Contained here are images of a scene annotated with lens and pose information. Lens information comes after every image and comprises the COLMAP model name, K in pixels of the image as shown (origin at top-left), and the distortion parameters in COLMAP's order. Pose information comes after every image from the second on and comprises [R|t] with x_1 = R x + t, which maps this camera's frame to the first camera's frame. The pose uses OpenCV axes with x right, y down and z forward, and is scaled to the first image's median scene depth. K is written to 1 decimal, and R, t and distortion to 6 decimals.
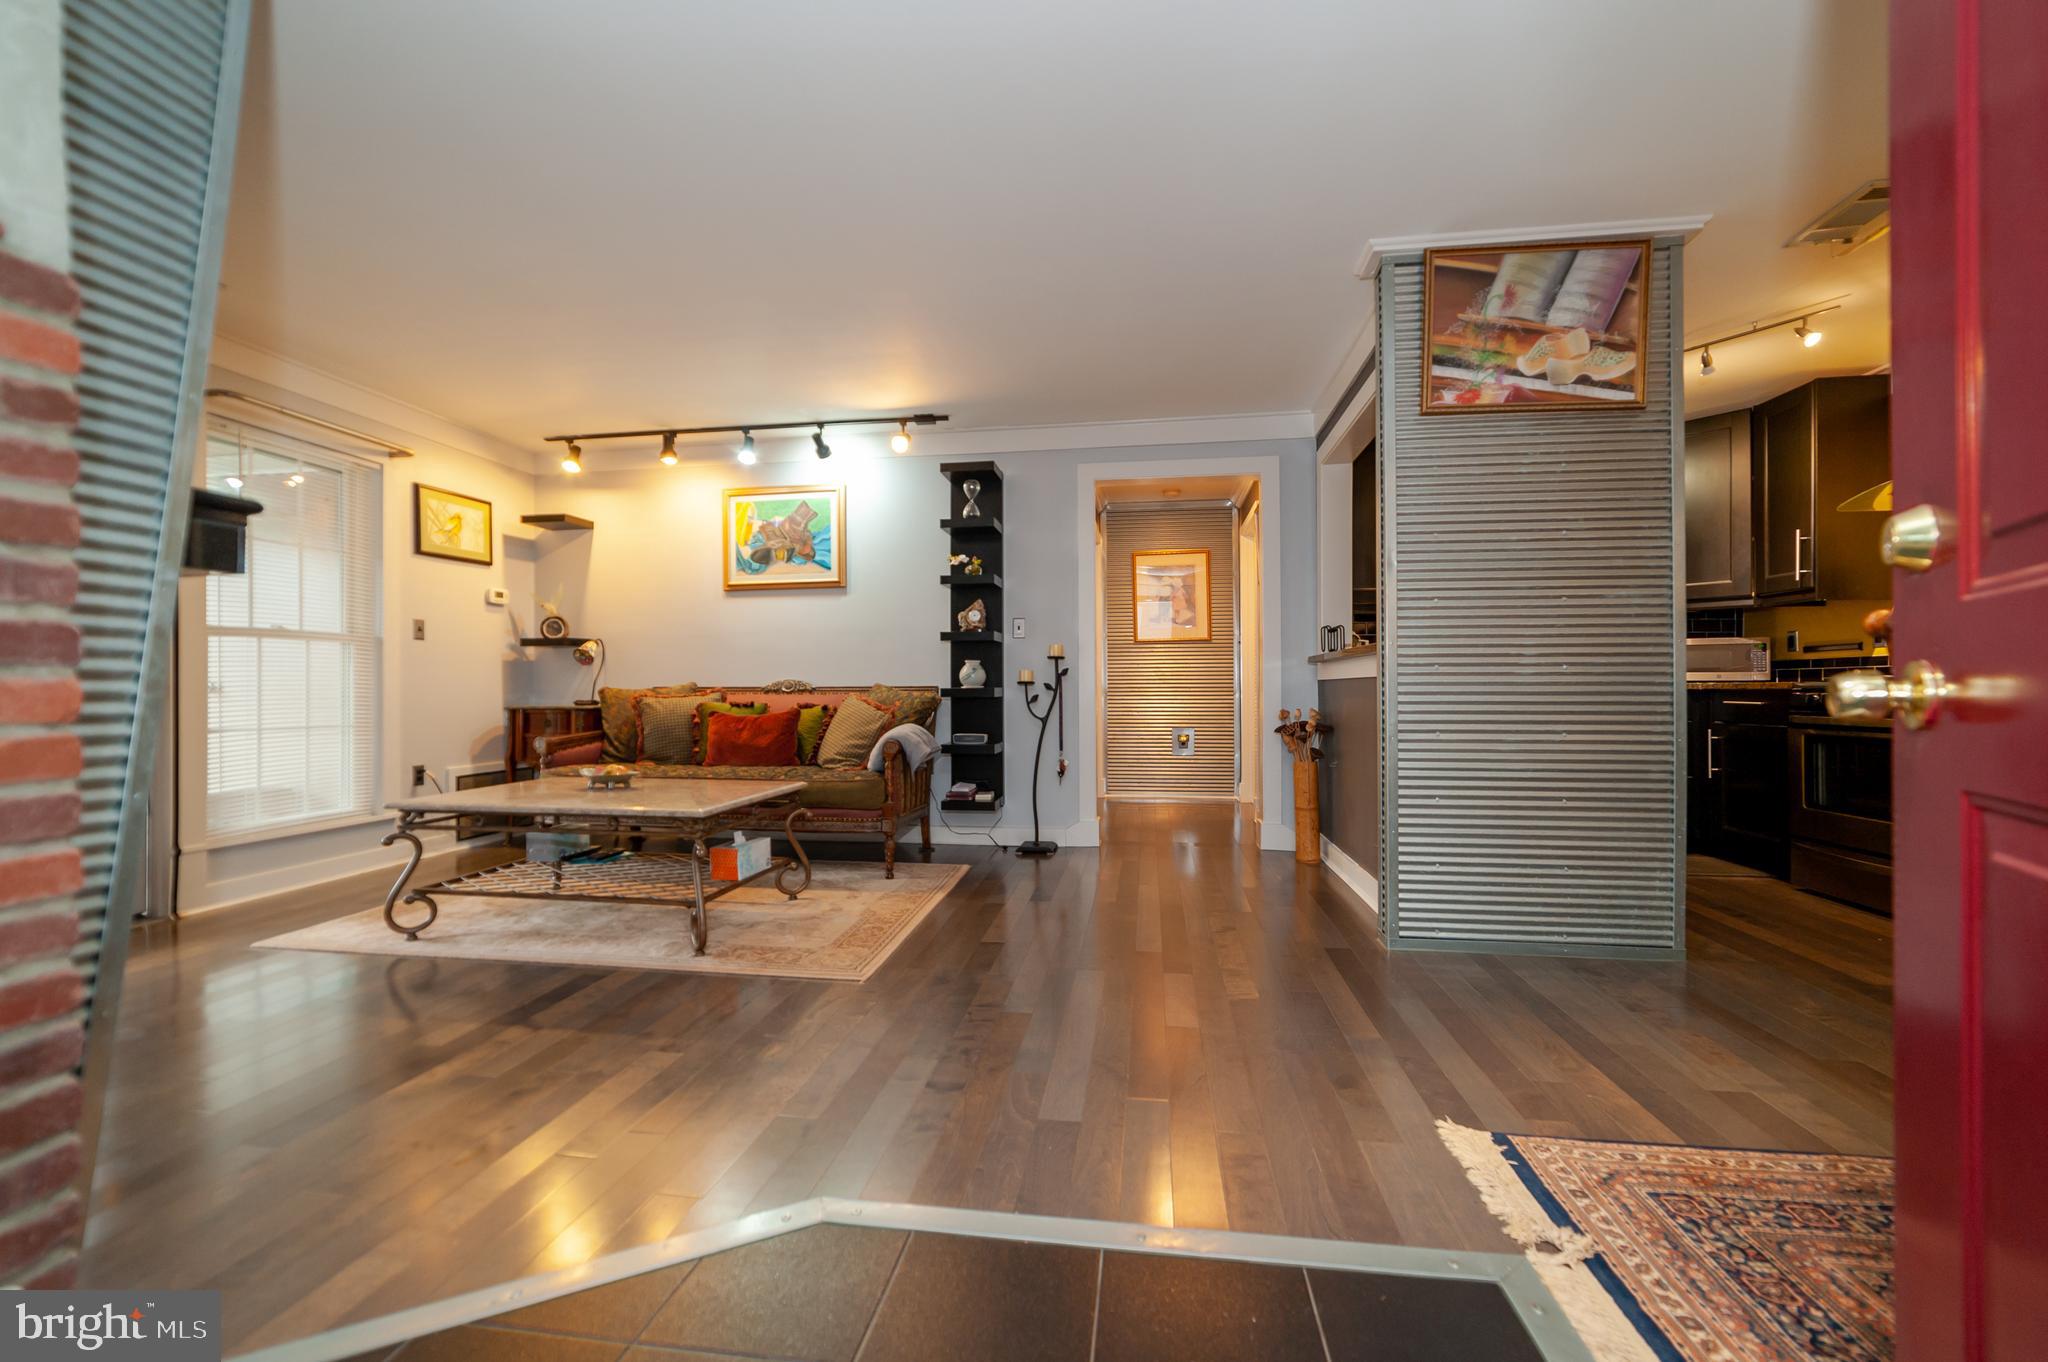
lens RADIAL K [[843.9, 0, 1006.9], [0, 843.9, 684.6], [0, 0, 1]] dist [-0.022467, 0.007702]
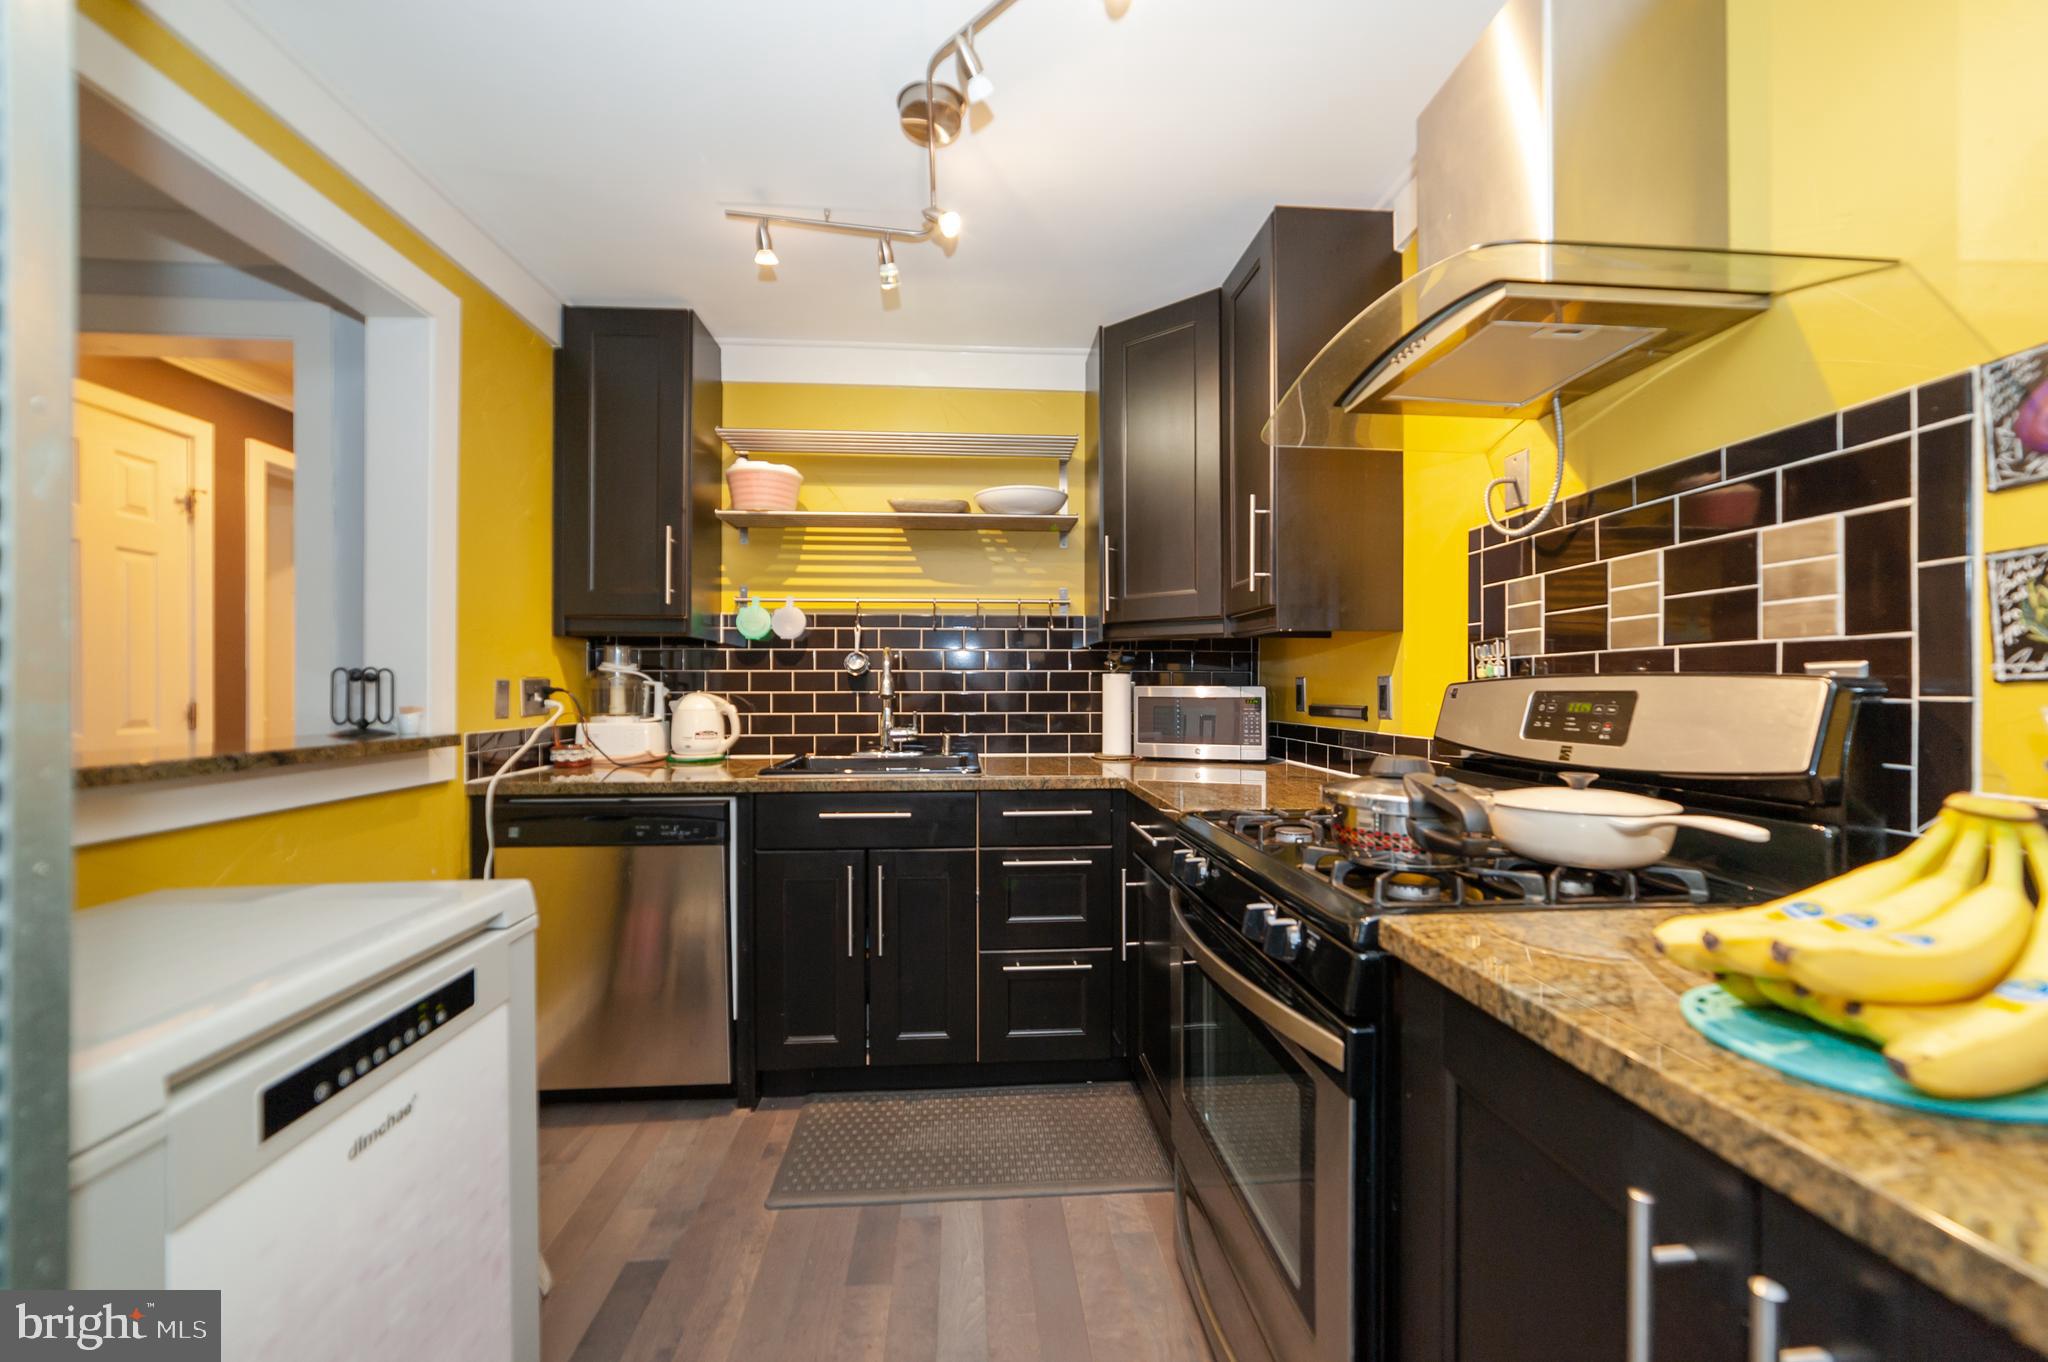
lens RADIAL K [[817.6, 0, 1013.8], [0, 817.6, 684.1], [0, 0, 1]] dist [-0.015285, 0.004071]
pose [[0.973727, 0.003010, 0.227697, 0.630240], [-0.003533, 0.999992, 0.001886, -0.062374], [-0.227690, -0.002641, 0.973730, 0.489224]]
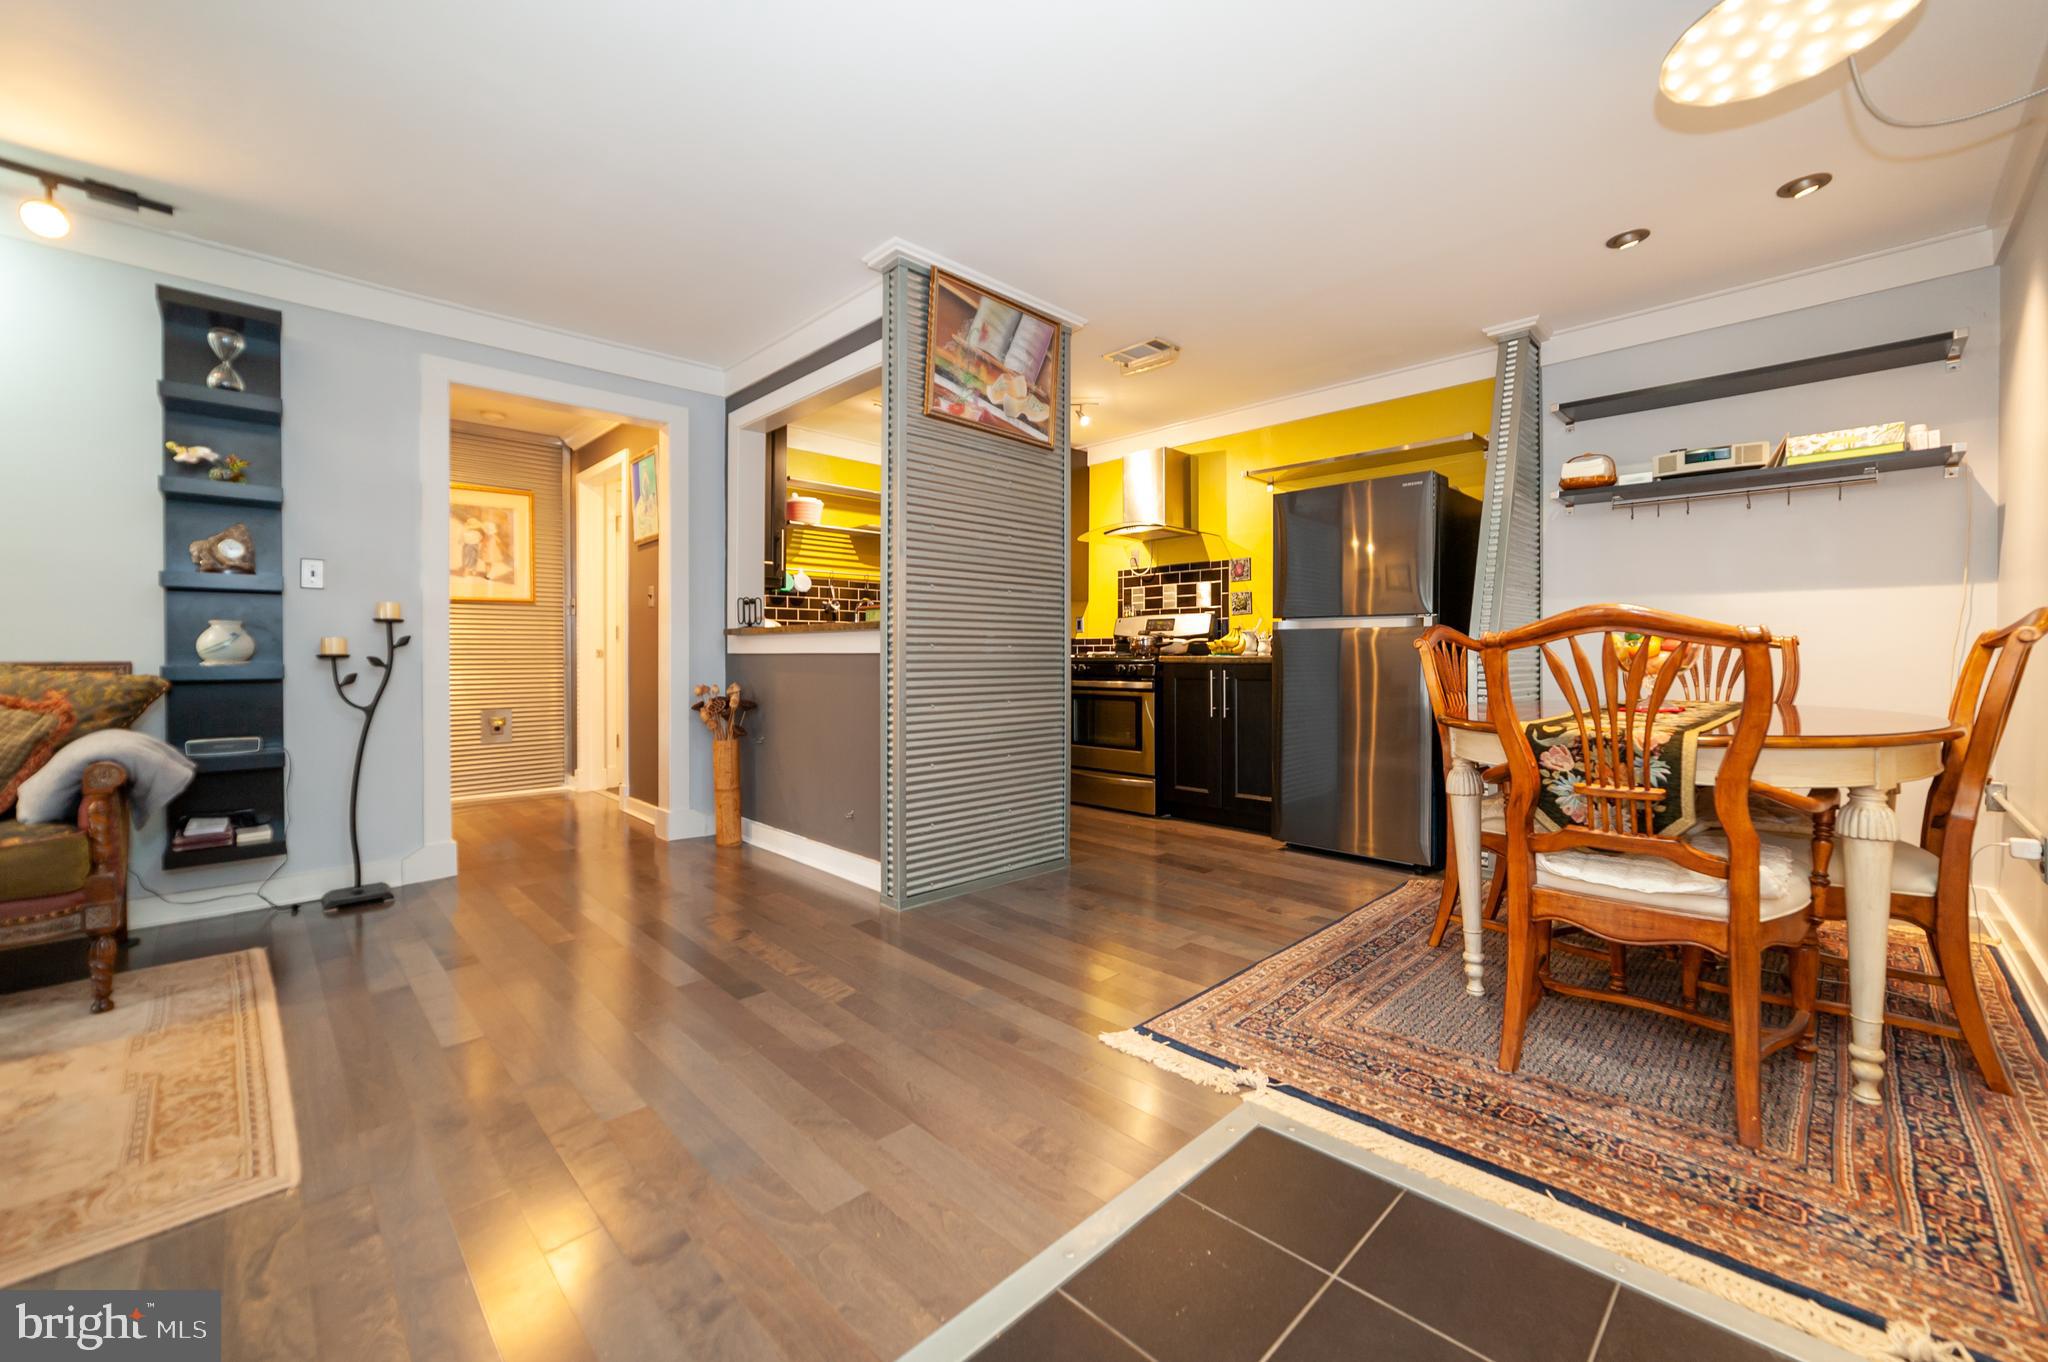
lens RADIAL K [[847.0, 0, 1054.8], [0, 847.0, 656.8], [0, 0, 1]] dist [-0.027611, 0.015002]
pose [[0.573778, -0.000526, 0.819011, -0.203256], [-0.006577, 0.999965, 0.005250, -0.009235], [-0.818985, -0.008399, 0.573754, 0.149071]]
